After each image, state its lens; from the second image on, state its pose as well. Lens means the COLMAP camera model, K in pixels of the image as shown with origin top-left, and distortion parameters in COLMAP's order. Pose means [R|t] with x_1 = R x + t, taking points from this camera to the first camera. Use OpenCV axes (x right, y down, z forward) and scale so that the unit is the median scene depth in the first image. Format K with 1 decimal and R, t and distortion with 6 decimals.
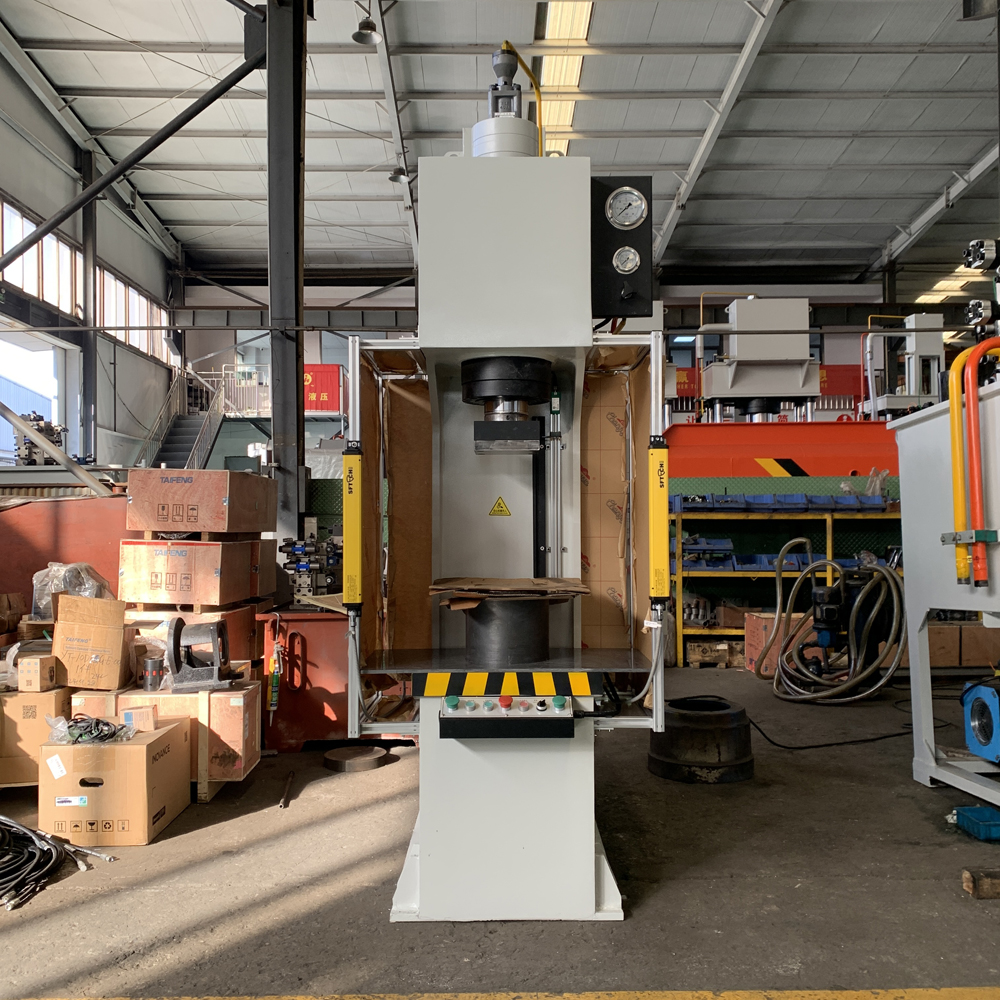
lens RADIAL K [[1067.2, 0, 498.2], [0, 1067.2, 500.3], [0, 0, 1]] dist [0.113866, 0.000000]
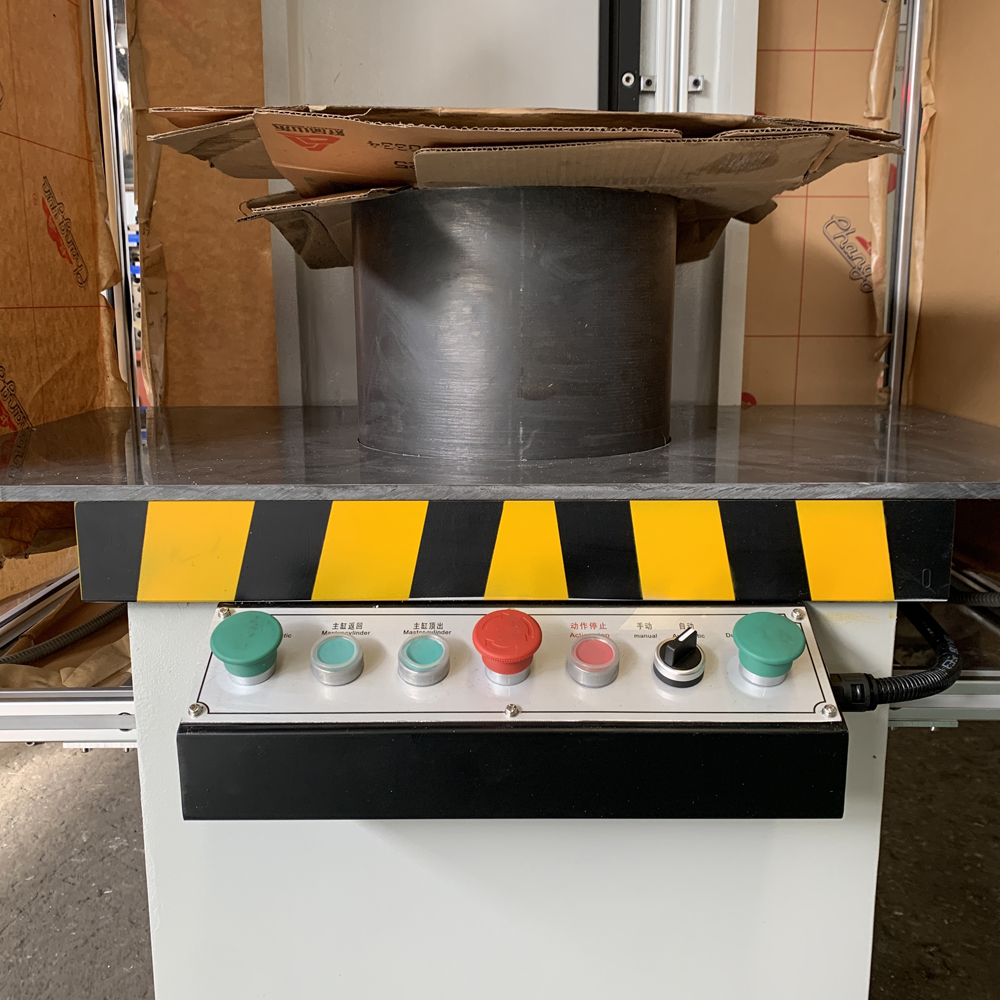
lens RADIAL K [[1067.2, 0, 500.7], [0, 1067.2, 499.1], [0, 0, 1]] dist [0.113866, 0.000000]
pose [[1.000000, 0.000250, -0.000390, 0.005685], [-0.000166, 0.979312, 0.202356, 0.112851], [0.000432, -0.202356, 0.979312, 0.762343]]
